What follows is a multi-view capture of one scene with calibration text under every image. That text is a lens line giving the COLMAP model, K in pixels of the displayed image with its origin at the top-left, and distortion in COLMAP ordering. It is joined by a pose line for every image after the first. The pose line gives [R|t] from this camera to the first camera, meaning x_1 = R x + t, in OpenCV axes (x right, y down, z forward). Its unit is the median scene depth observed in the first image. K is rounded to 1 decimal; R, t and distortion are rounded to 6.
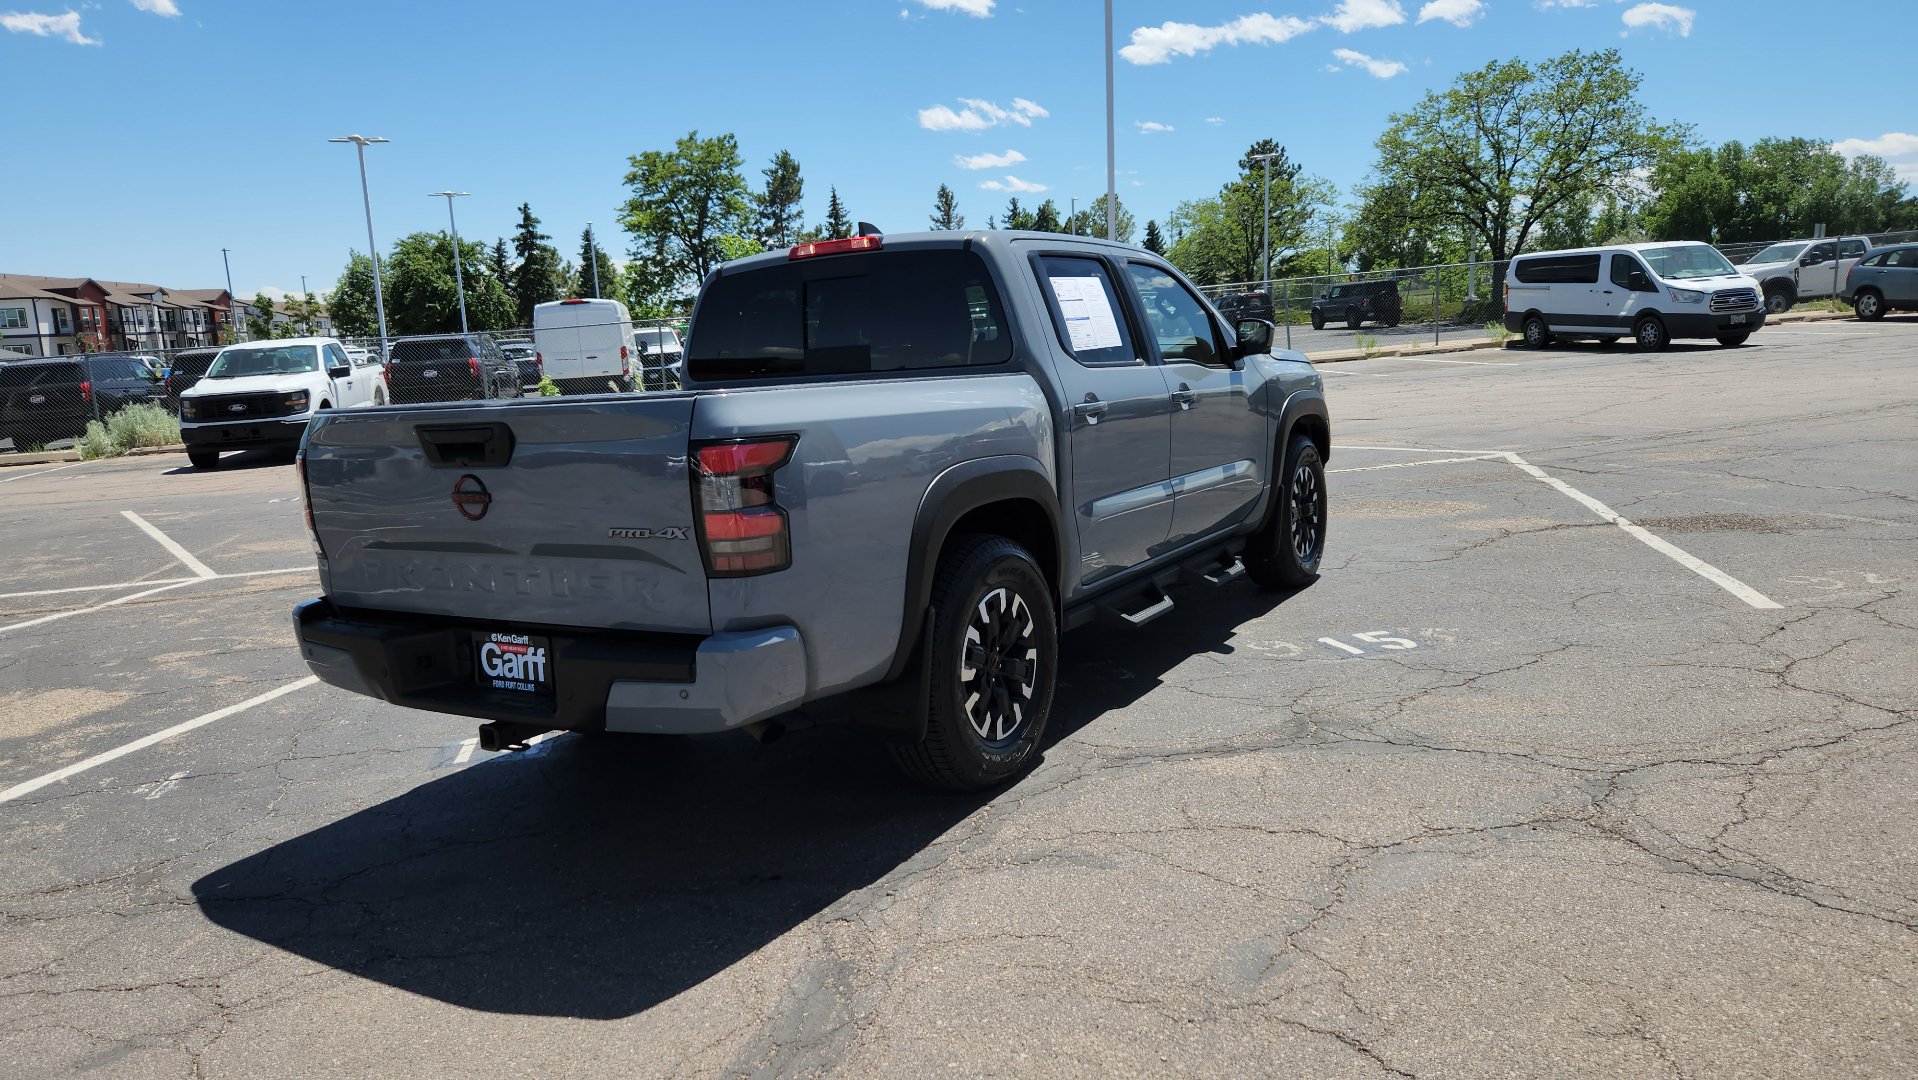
lens RADIAL K [[1283.6, 0, 924.9], [0, 1283.6, 545.3], [0, 0, 1]] dist [0.071233, -0.059815]
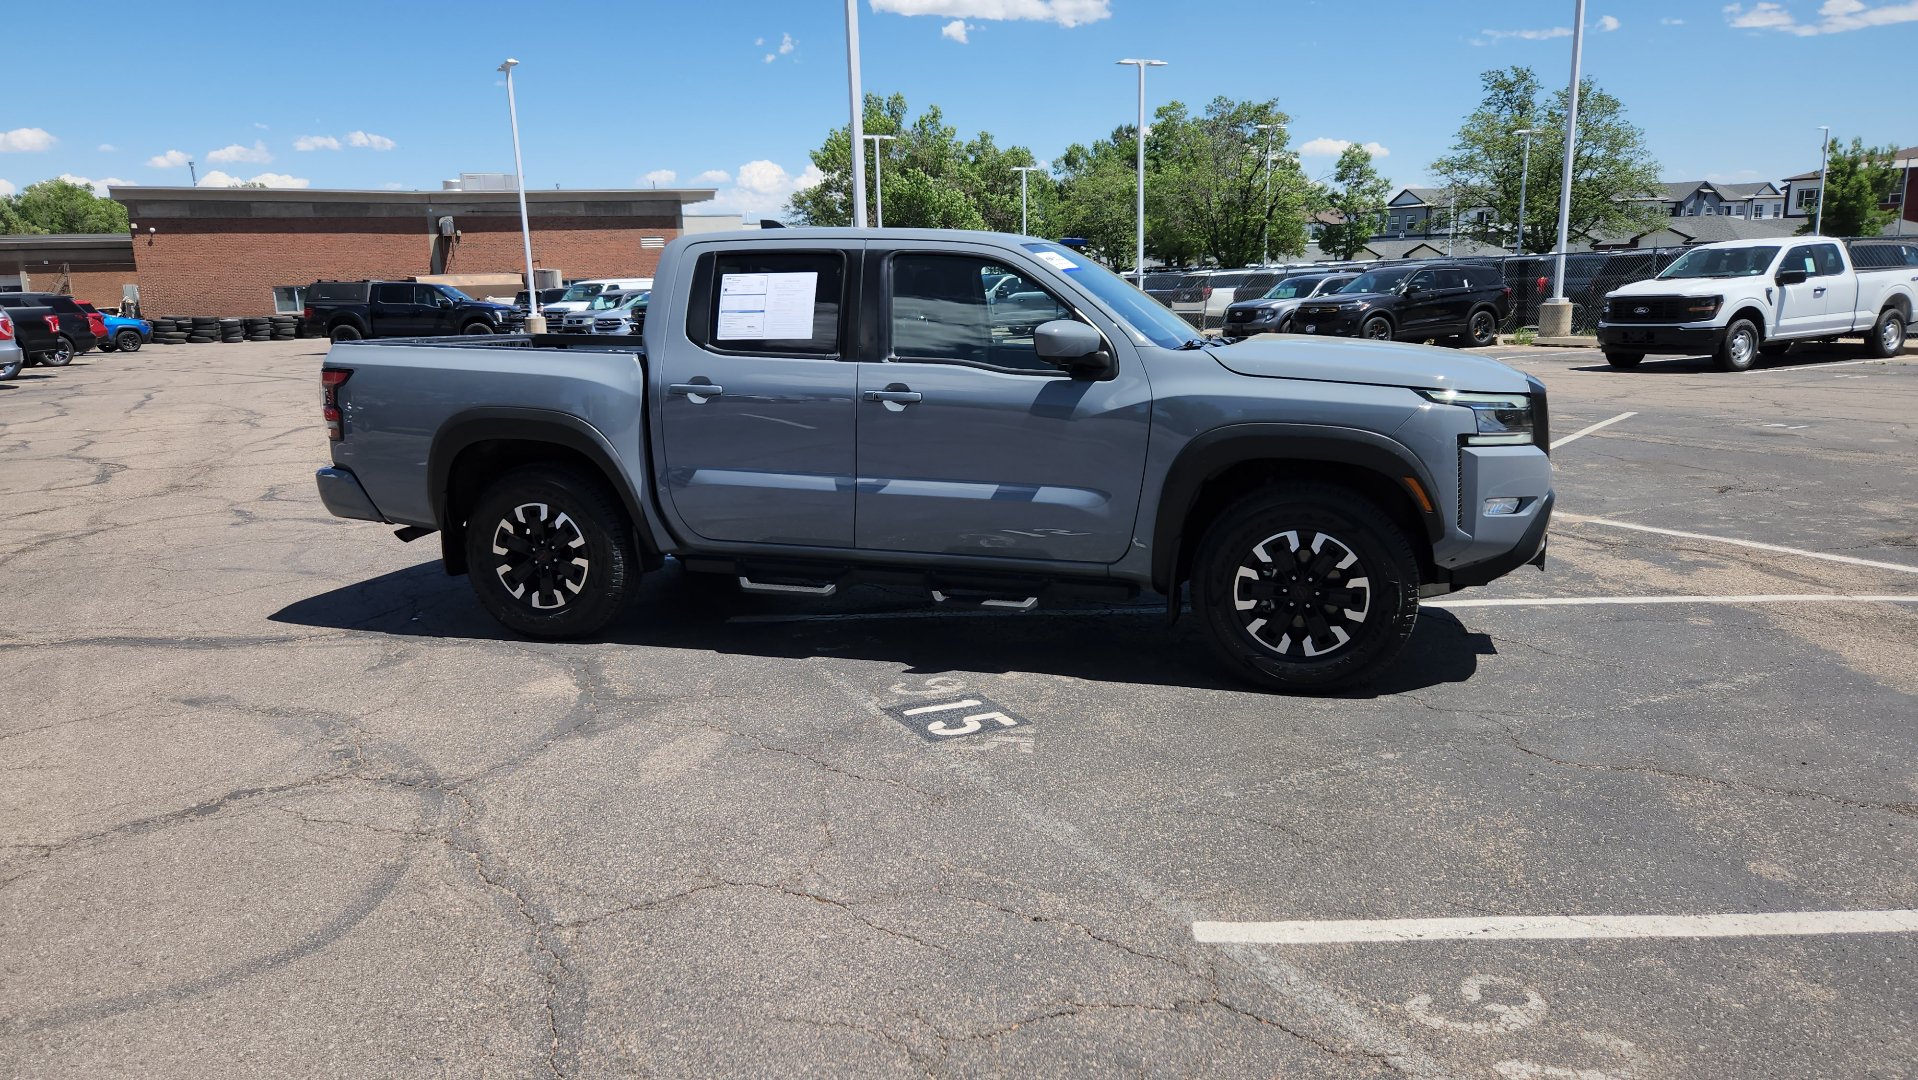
lens RADIAL K [[1283.6, 0, 928.4], [0, 1283.6, 531.1], [0, 0, 1]] dist [0.071233, -0.059815]
pose [[0.264566, 0.234563, -0.935406, 0.165960], [-0.153266, 0.967868, 0.199354, -0.031428], [0.952111, 0.090623, 0.292015, 0.109879]]
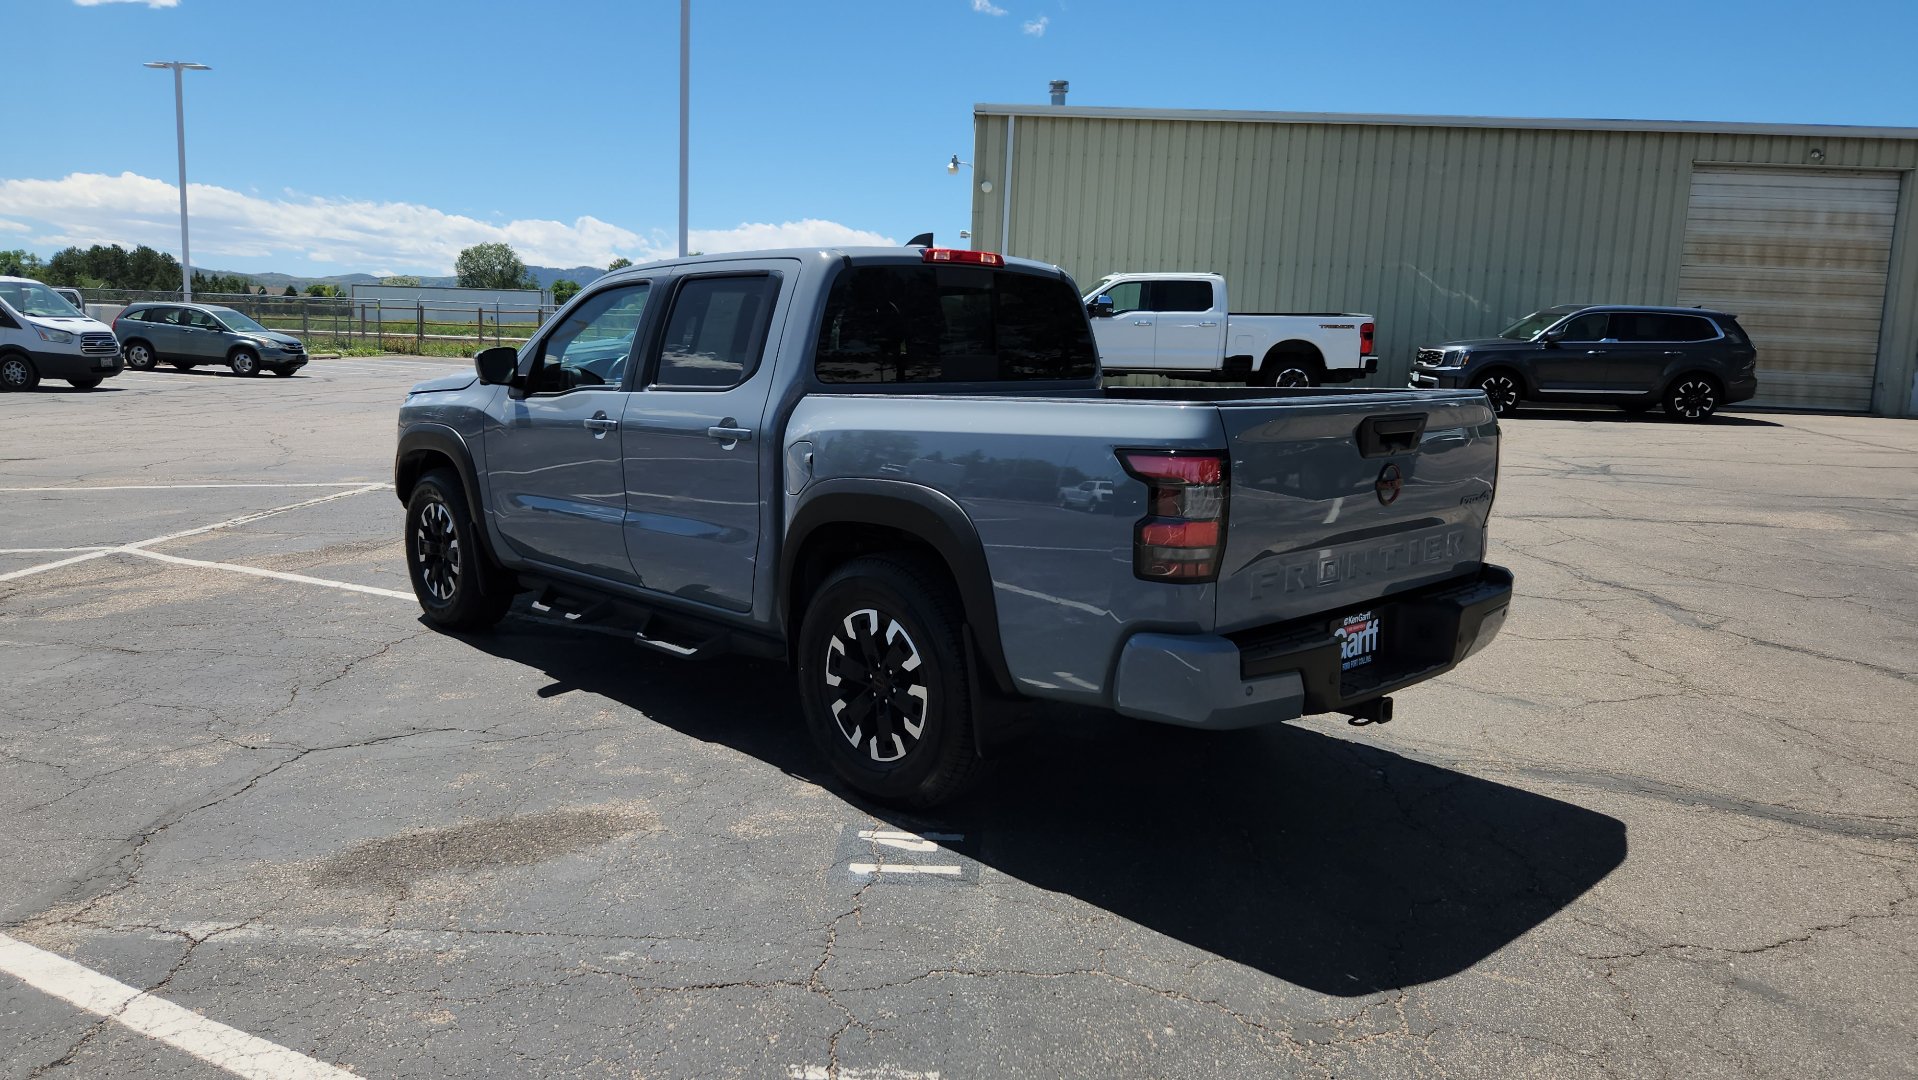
lens RADIAL K [[1283.6, 0, 917.8], [0, 1283.6, 520.9], [0, 0, 1]] dist [0.071233, -0.059815]
pose [[0.248192, -0.063119, 0.966652, -0.140447], [0.117786, 0.992437, 0.034560, -0.008514], [-0.961523, 0.105281, 0.253750, 0.104642]]
